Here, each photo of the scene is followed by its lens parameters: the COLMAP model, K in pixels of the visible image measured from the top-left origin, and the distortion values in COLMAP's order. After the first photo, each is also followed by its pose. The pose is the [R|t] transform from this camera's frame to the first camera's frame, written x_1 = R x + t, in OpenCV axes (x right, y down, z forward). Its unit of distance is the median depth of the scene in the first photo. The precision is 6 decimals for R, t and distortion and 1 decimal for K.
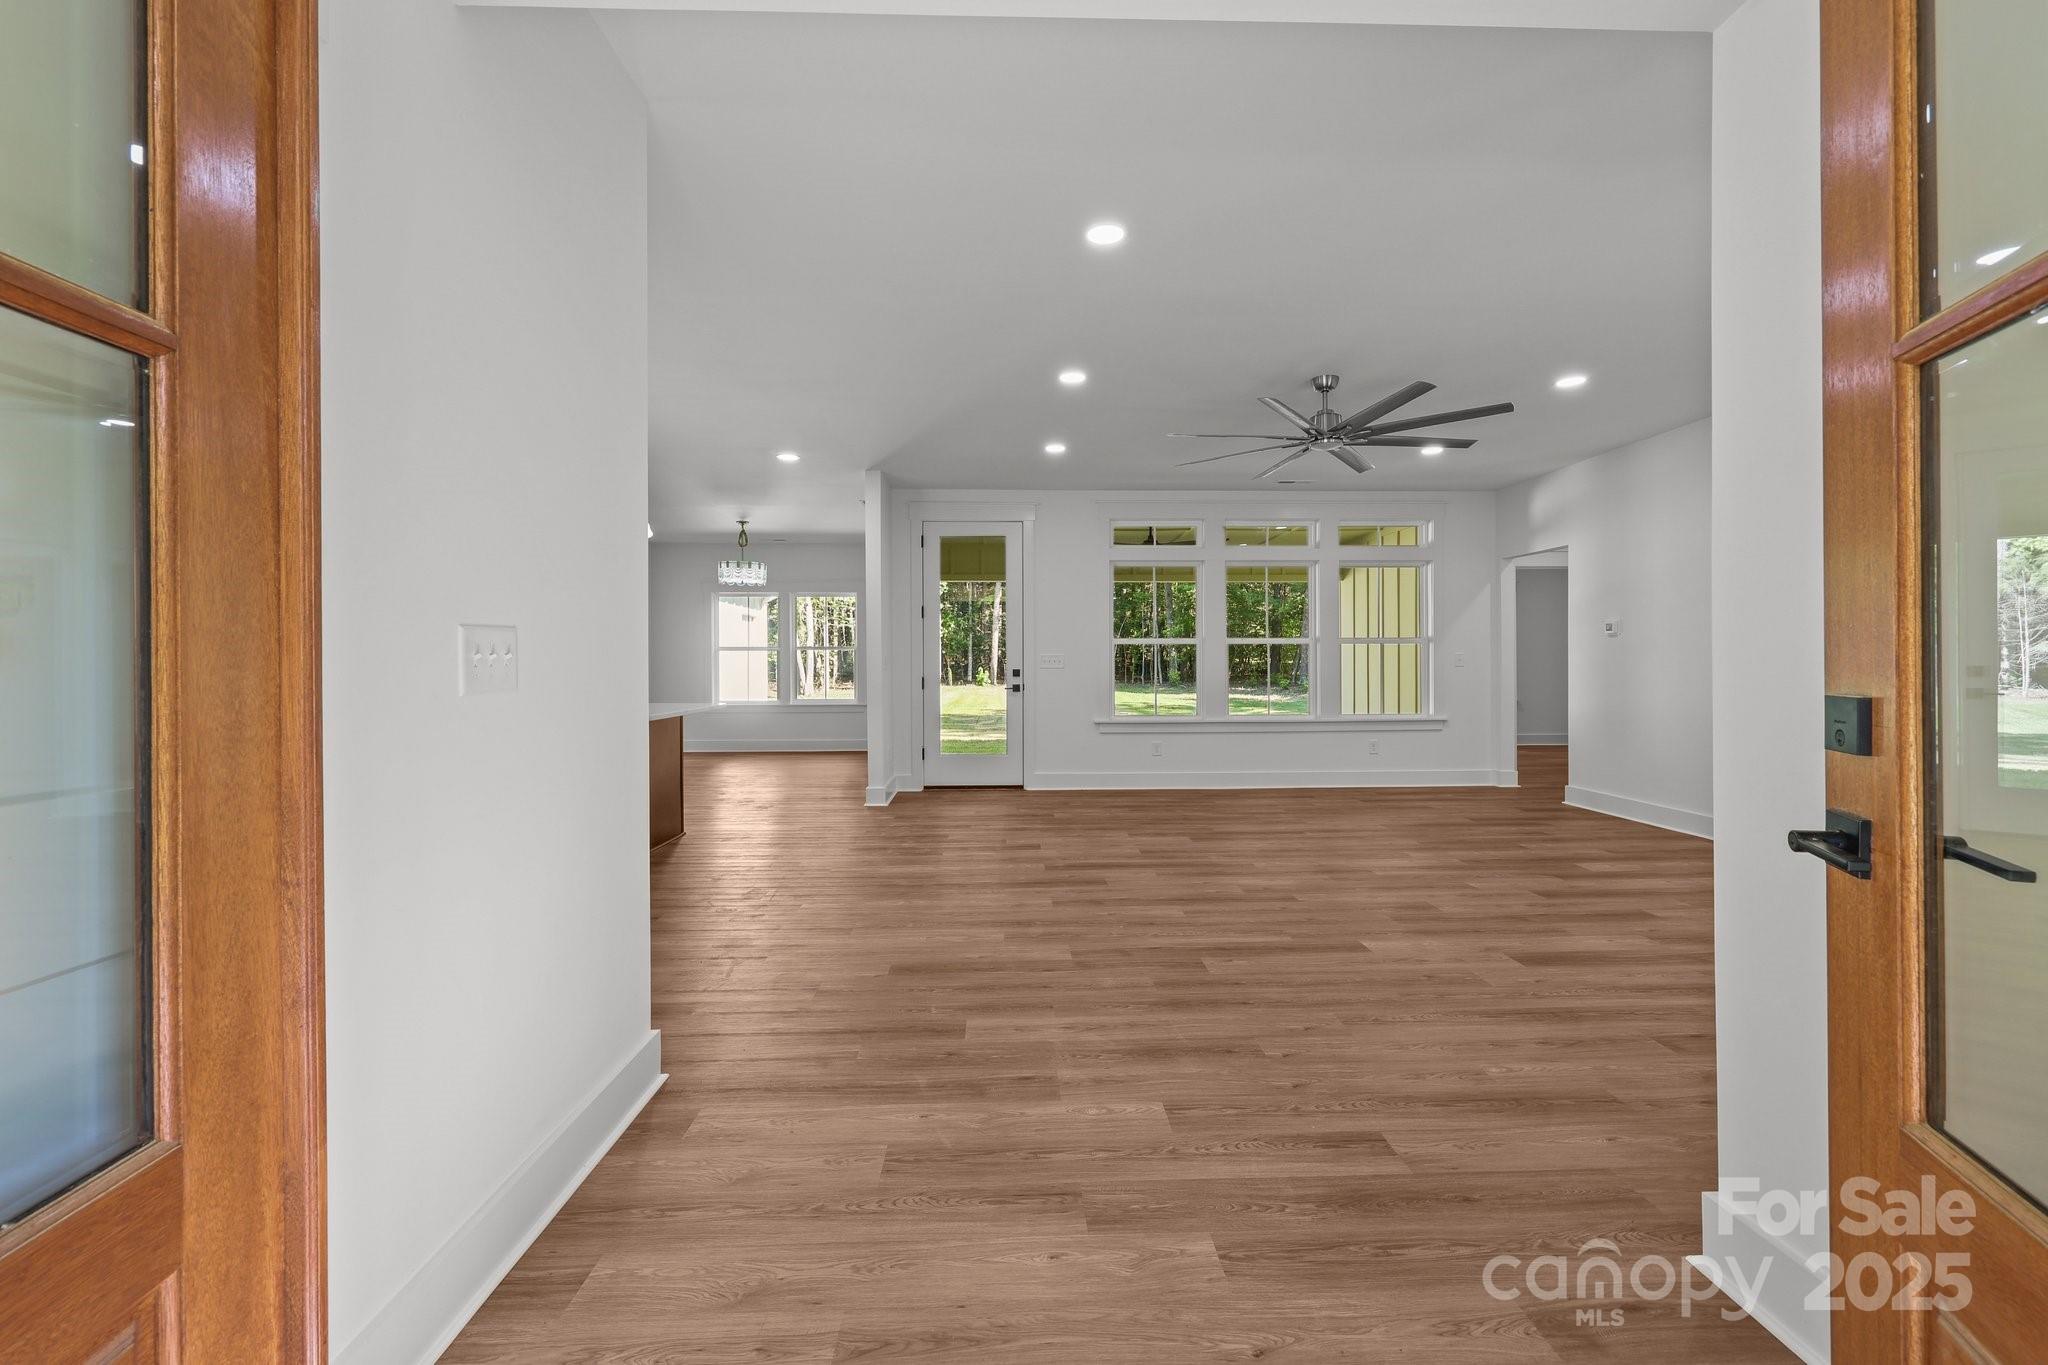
lens RADIAL K [[834.5, 0, 1021.8], [0, 834.5, 661.7], [0, 0, 1]] dist [0.001057, -0.000204]
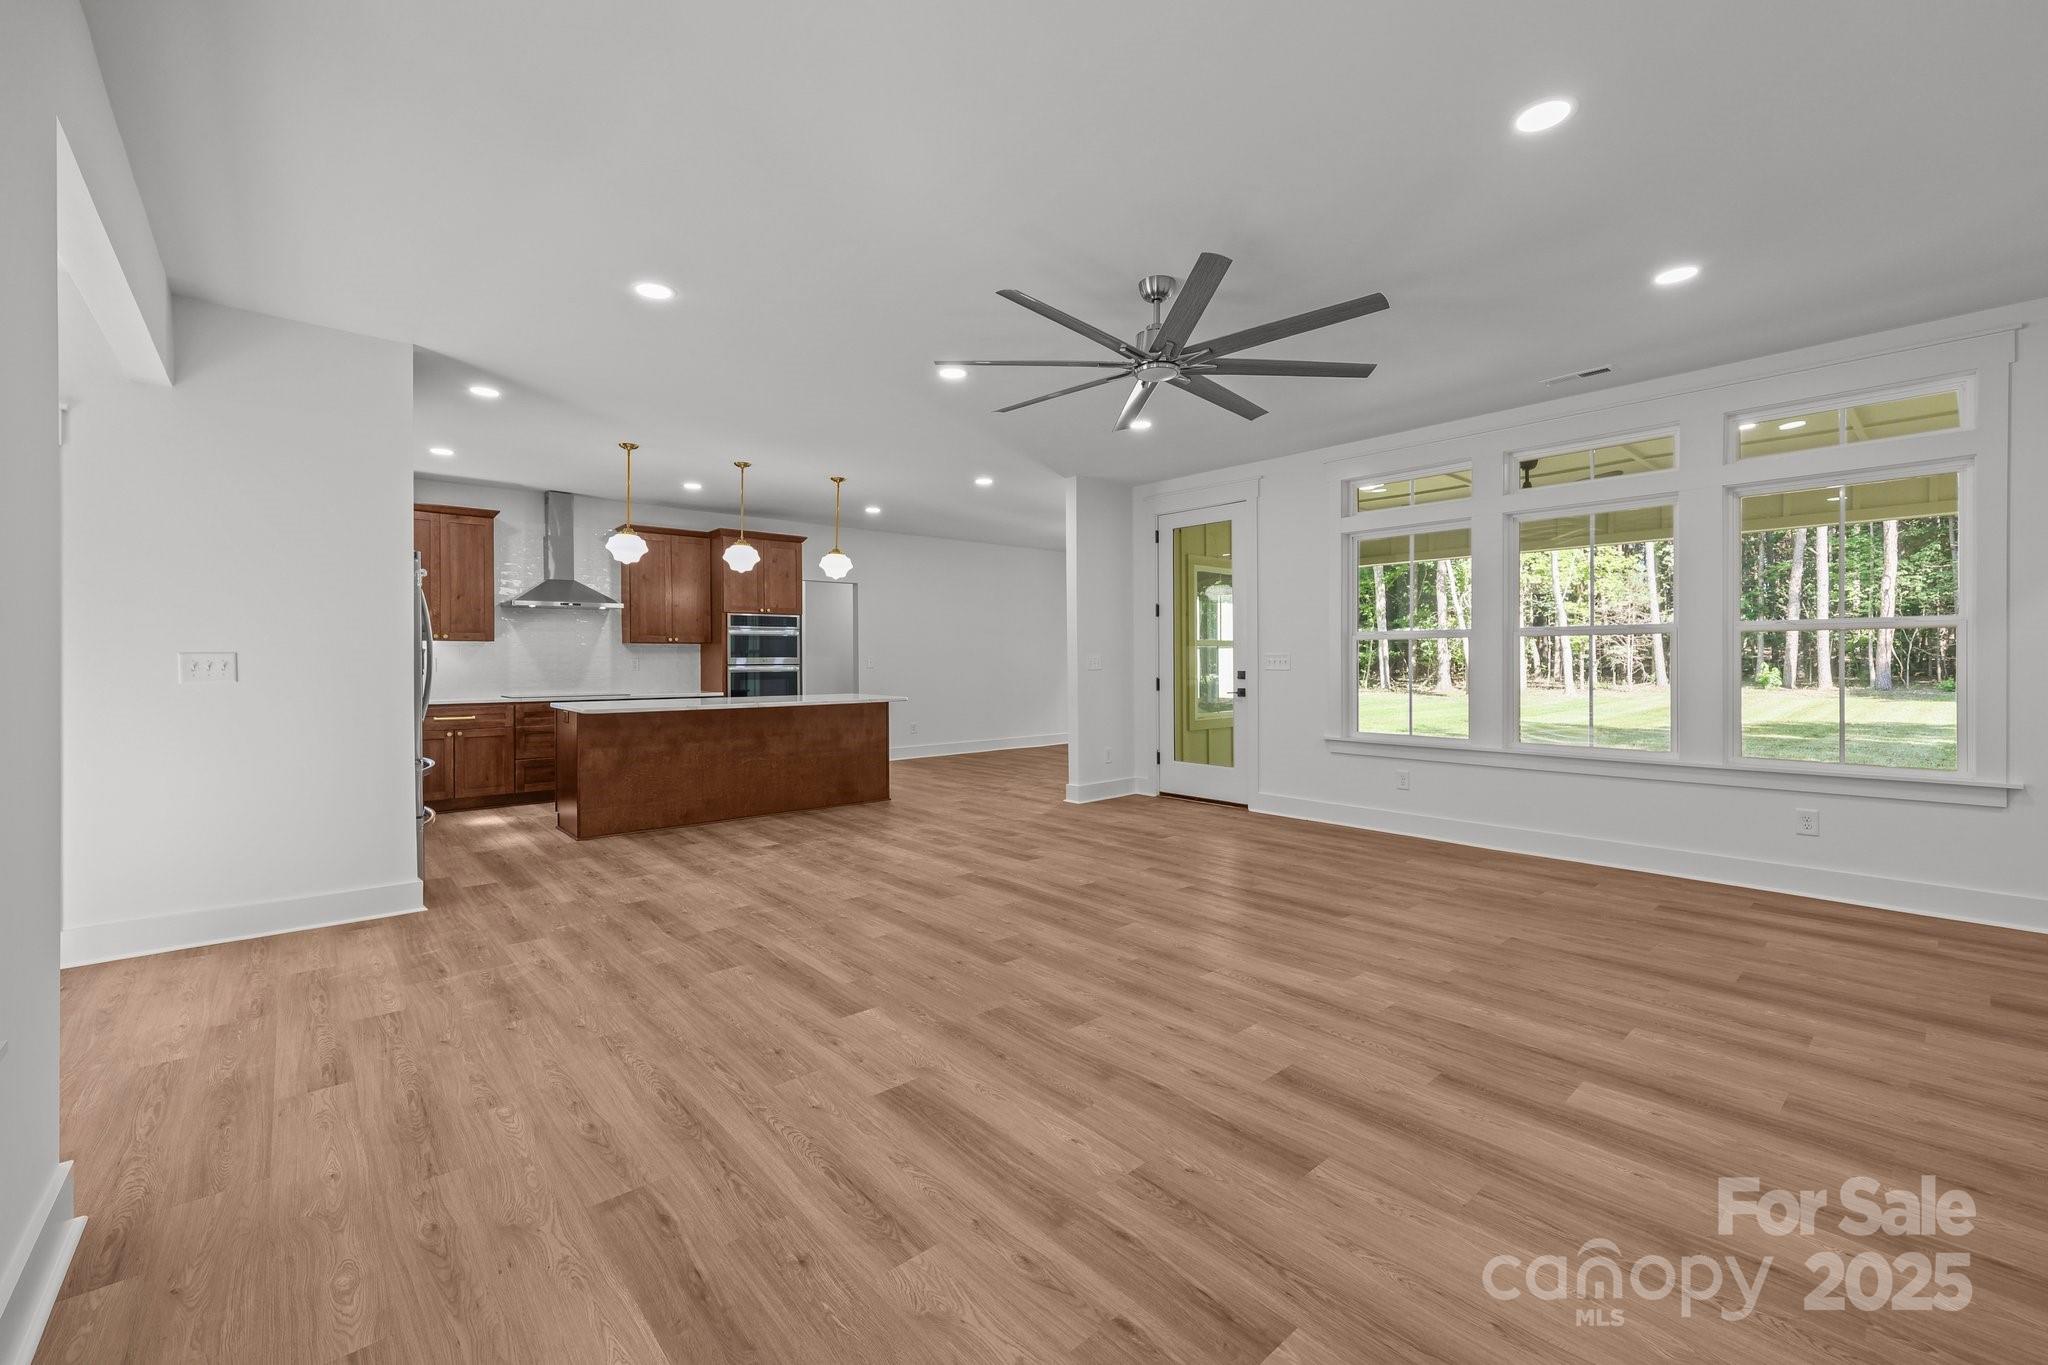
lens RADIAL K [[834.5, 0, 1021.8], [0, 834.5, 661.7], [0, 0, 1]] dist [0.001057, -0.000204]
pose [[0.631464, 0.003814, -0.775396, 1.233934], [0.001682, 0.999979, 0.006289, -0.015295], [0.775404, -0.005276, 0.631444, 0.640158]]
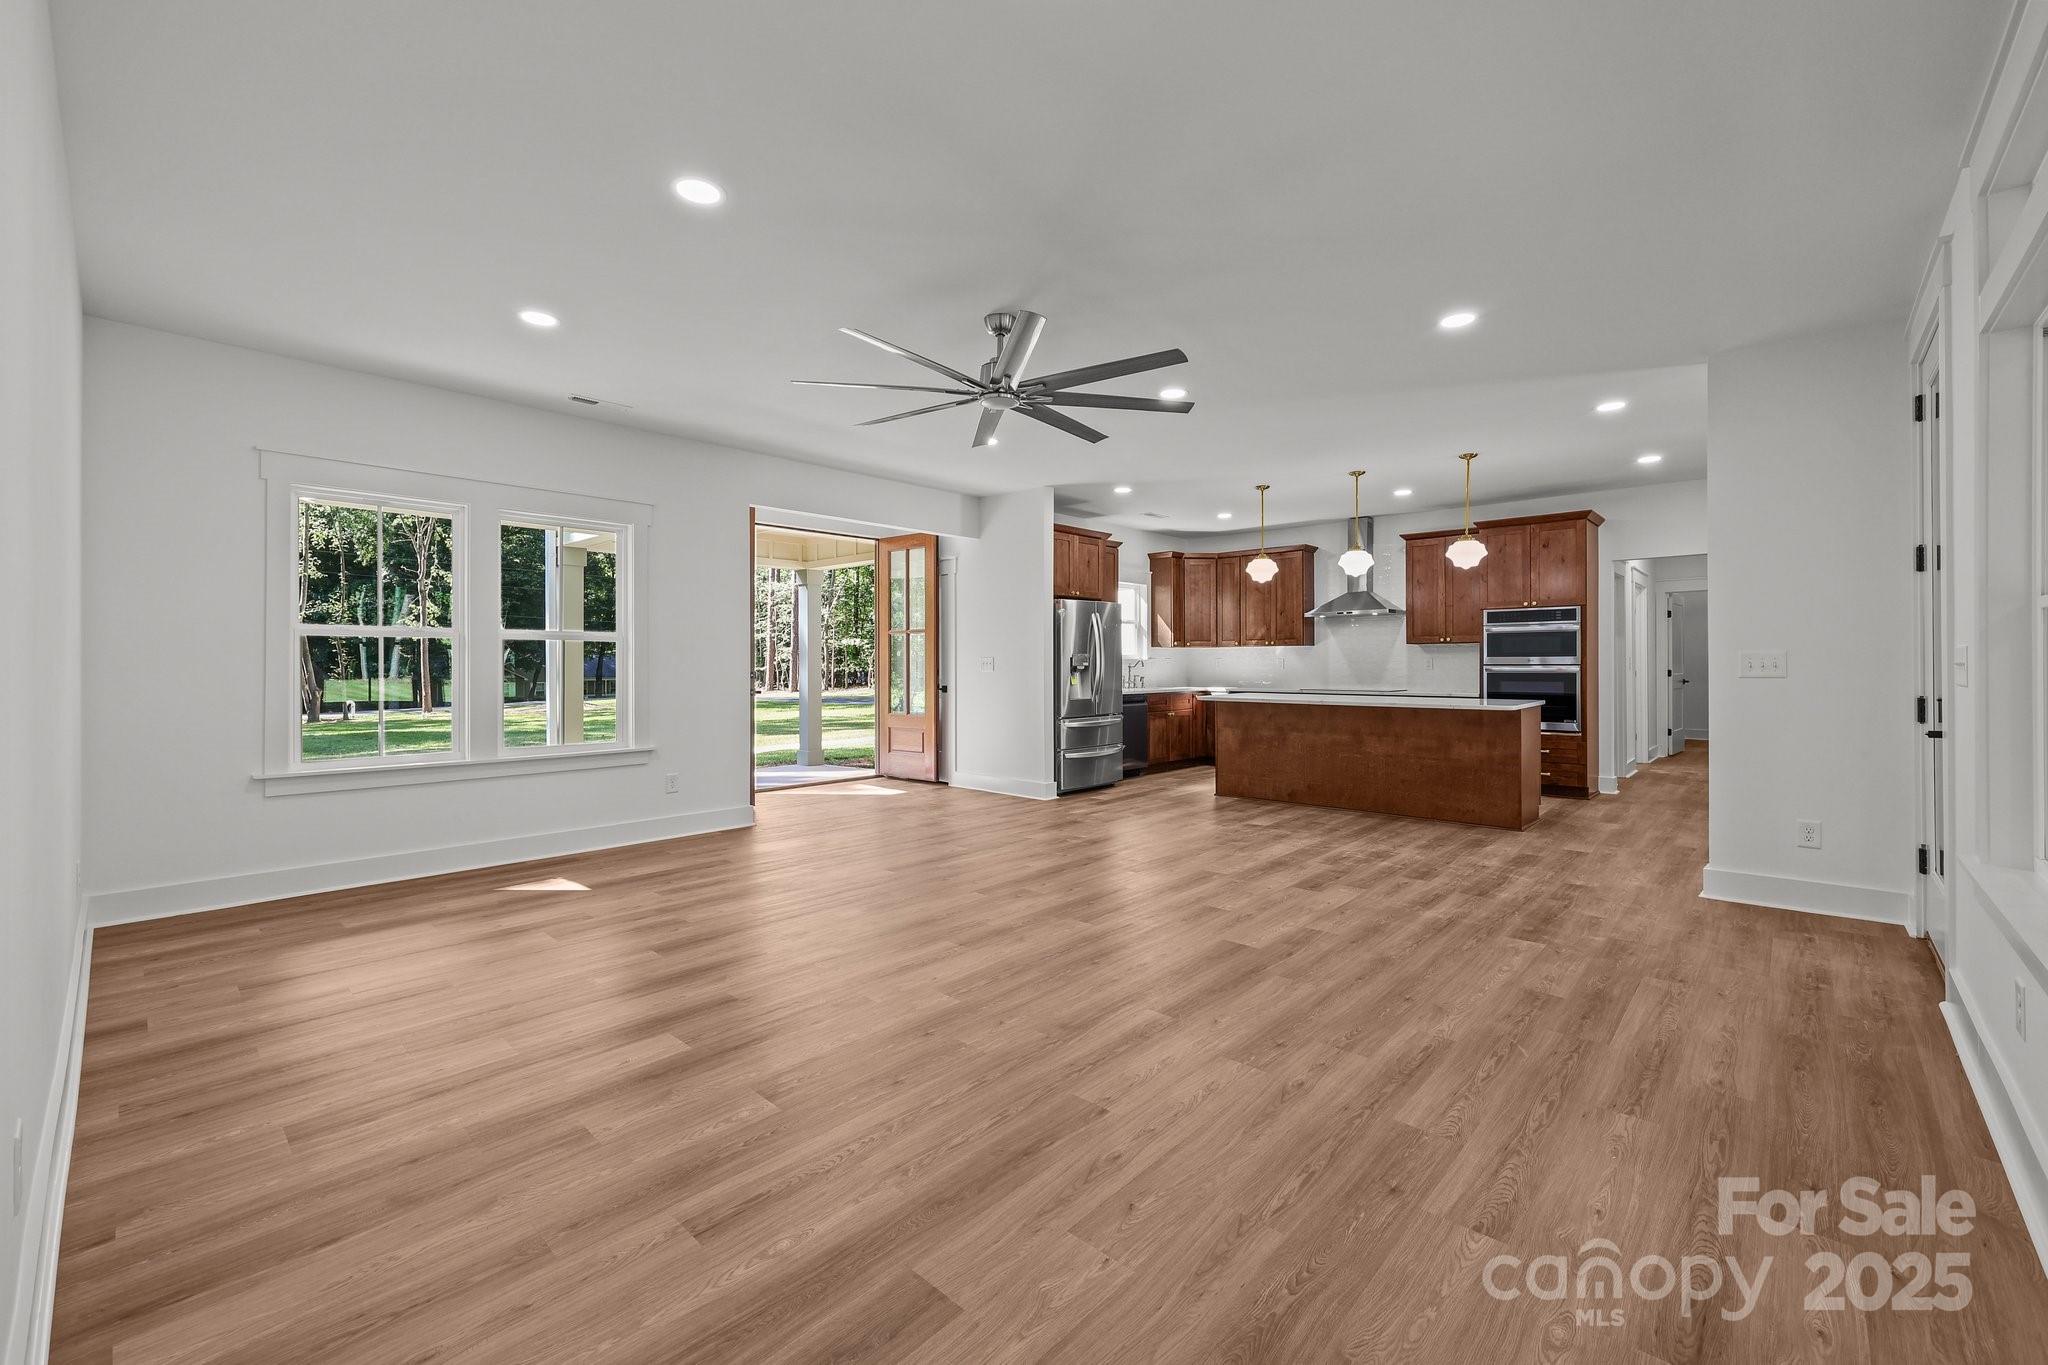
lens RADIAL K [[838.4, 0, 1036.1], [0, 838.4, 660.8], [0, 0, 1]] dist [-0.000452, 0.000326]
pose [[-0.701155, 0.005142, -0.712990, 1.320981], [0.006255, 0.999980, 0.001060, -0.013551], [0.712981, -0.003717, -0.701173, 2.307790]]
